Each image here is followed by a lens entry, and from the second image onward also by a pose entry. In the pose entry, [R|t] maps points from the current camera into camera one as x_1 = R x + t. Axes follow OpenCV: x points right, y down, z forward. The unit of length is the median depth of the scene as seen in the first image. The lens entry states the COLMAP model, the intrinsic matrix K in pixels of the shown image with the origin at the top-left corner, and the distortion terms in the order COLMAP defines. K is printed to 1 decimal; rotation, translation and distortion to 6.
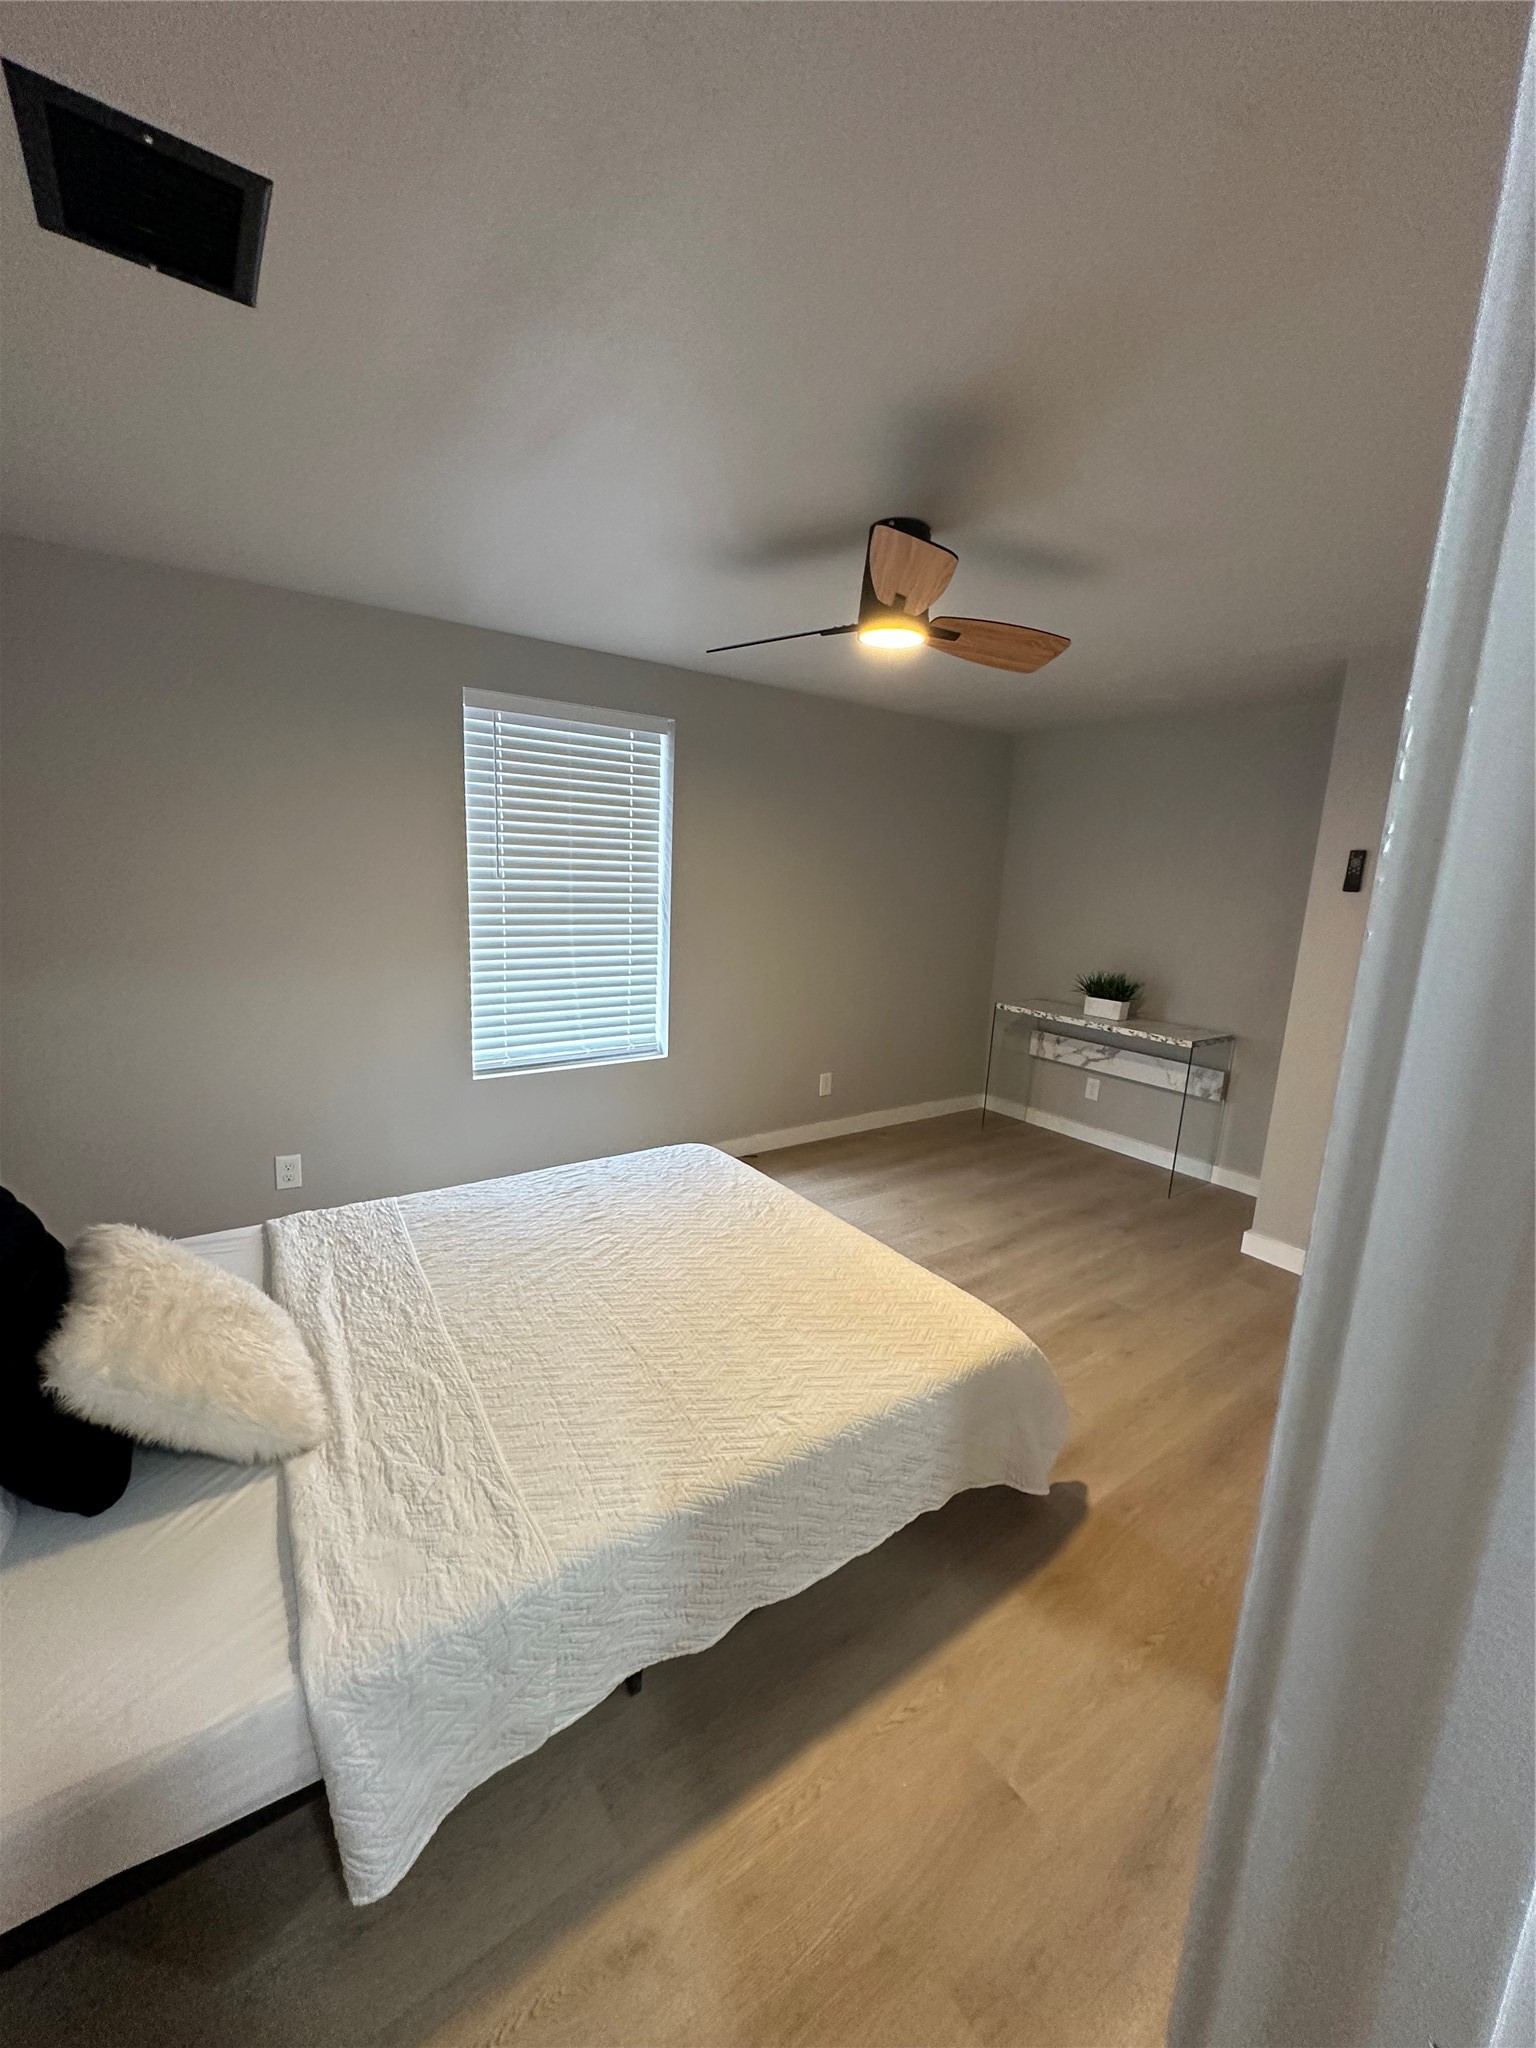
lens RADIAL K [[809.4, 0, 766.4], [0, 809.4, 1022.9], [0, 0, 1]] dist [-0.006196, 0.000405]
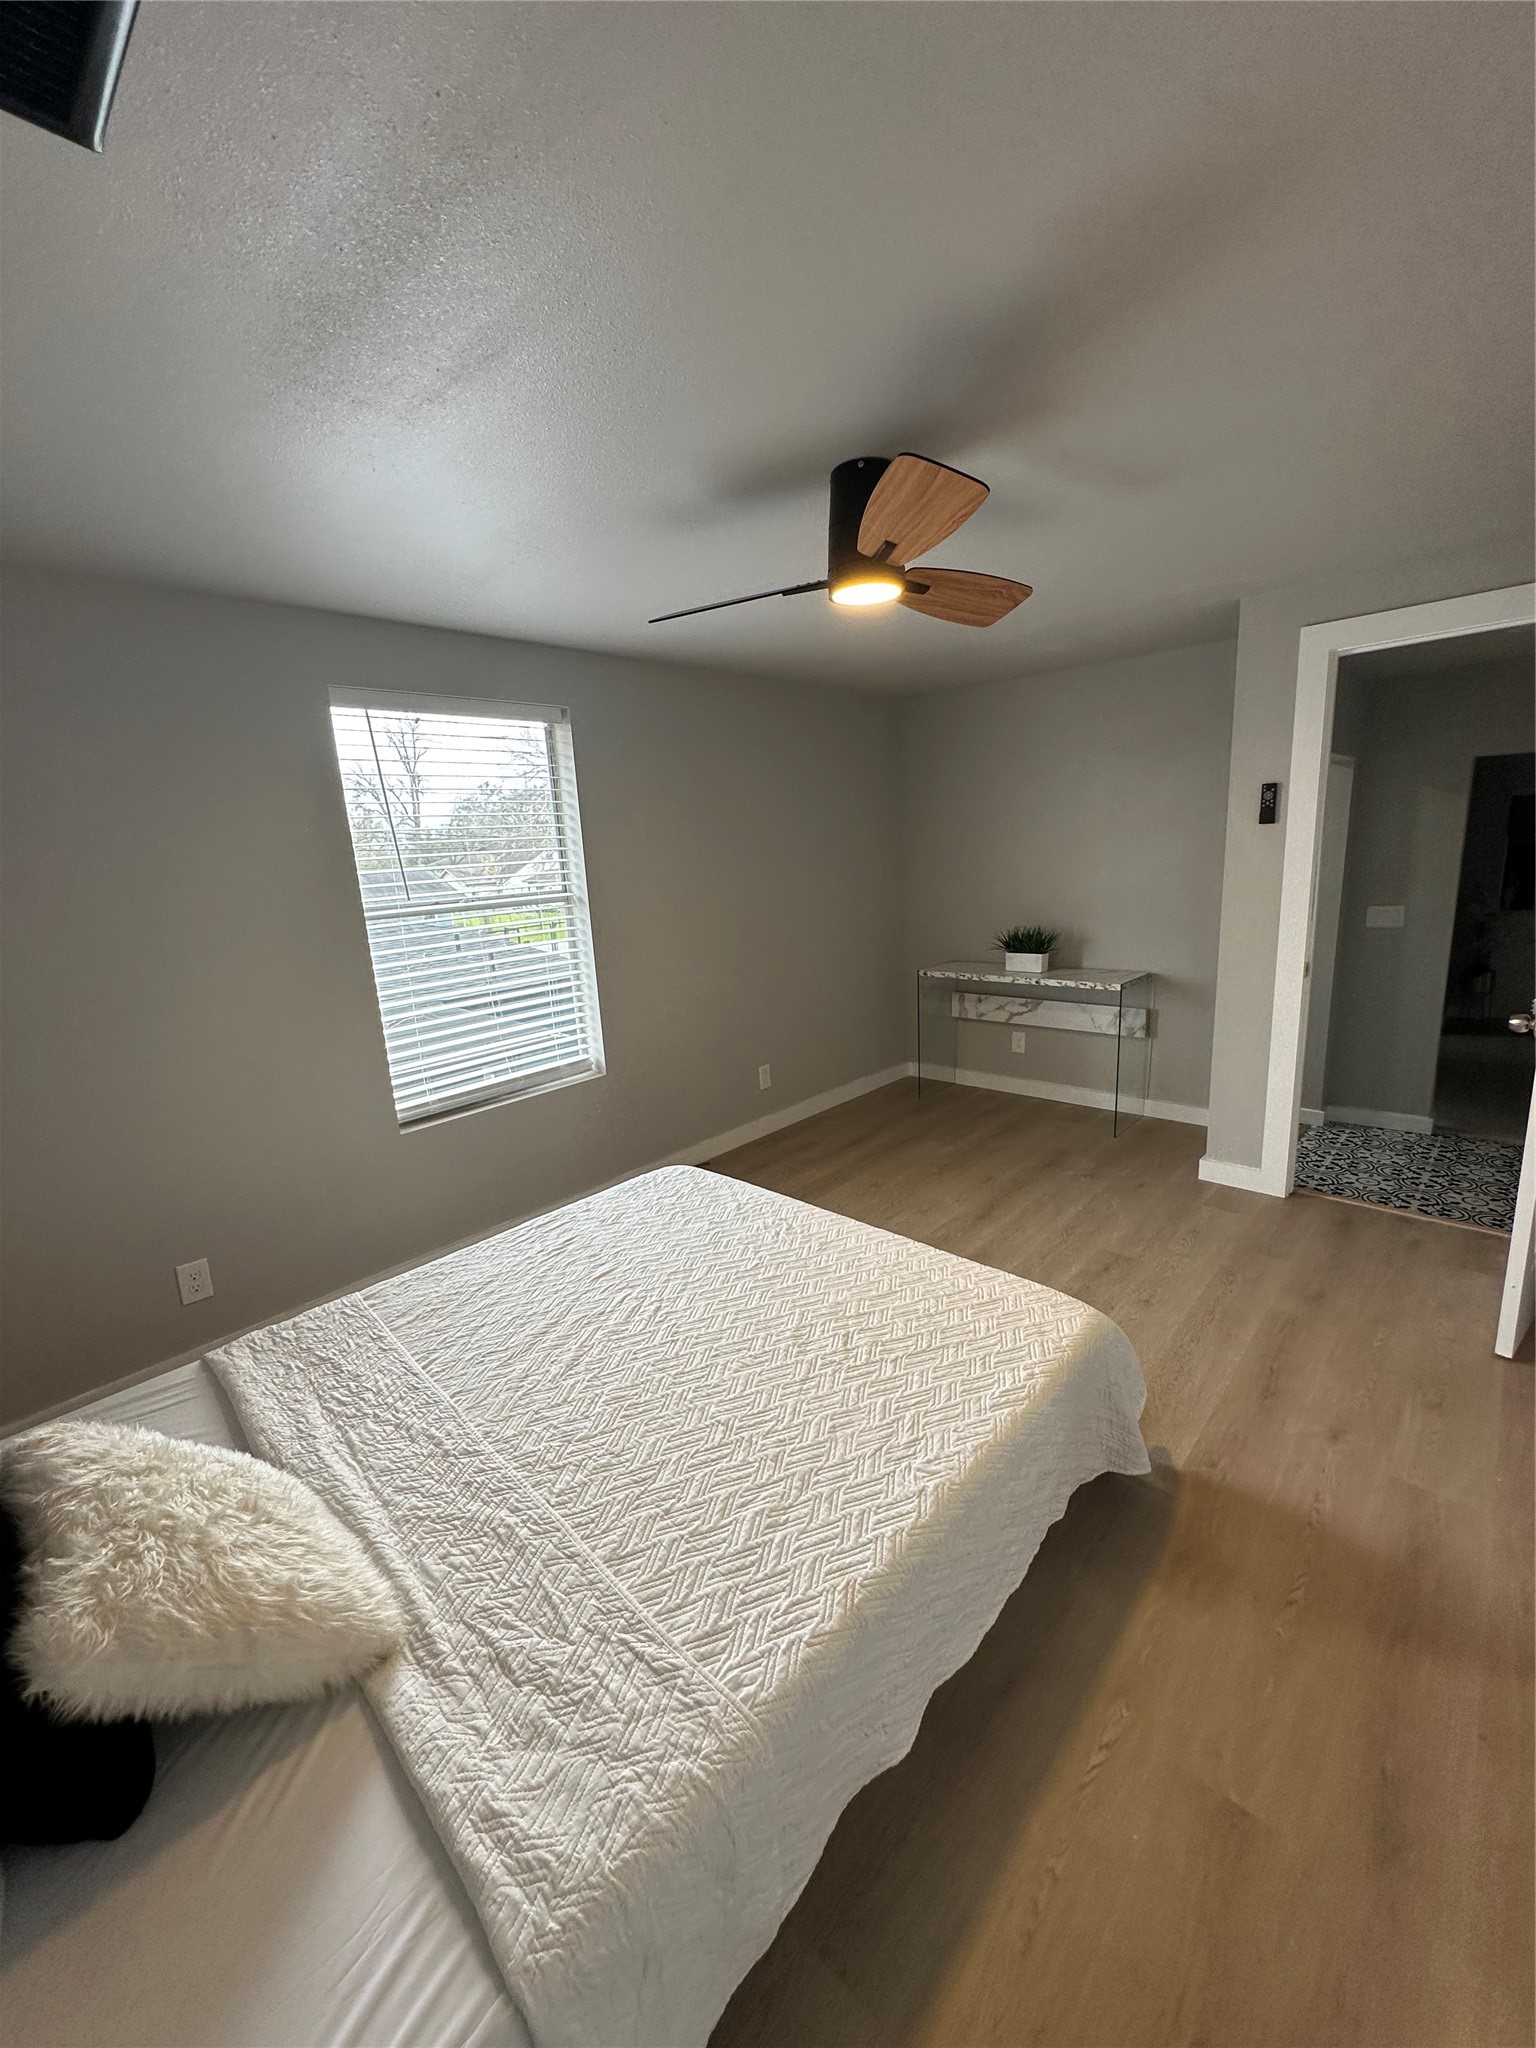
lens RADIAL K [[809.4, 0, 763.6], [0, 809.4, 1022.3], [0, 0, 1]] dist [-0.006196, 0.000405]
pose [[0.975848, -0.137721, 0.169570, -0.163520], [0.134363, 0.990442, 0.031179, -0.037054], [-0.172243, -0.007643, 0.985025, 0.106228]]
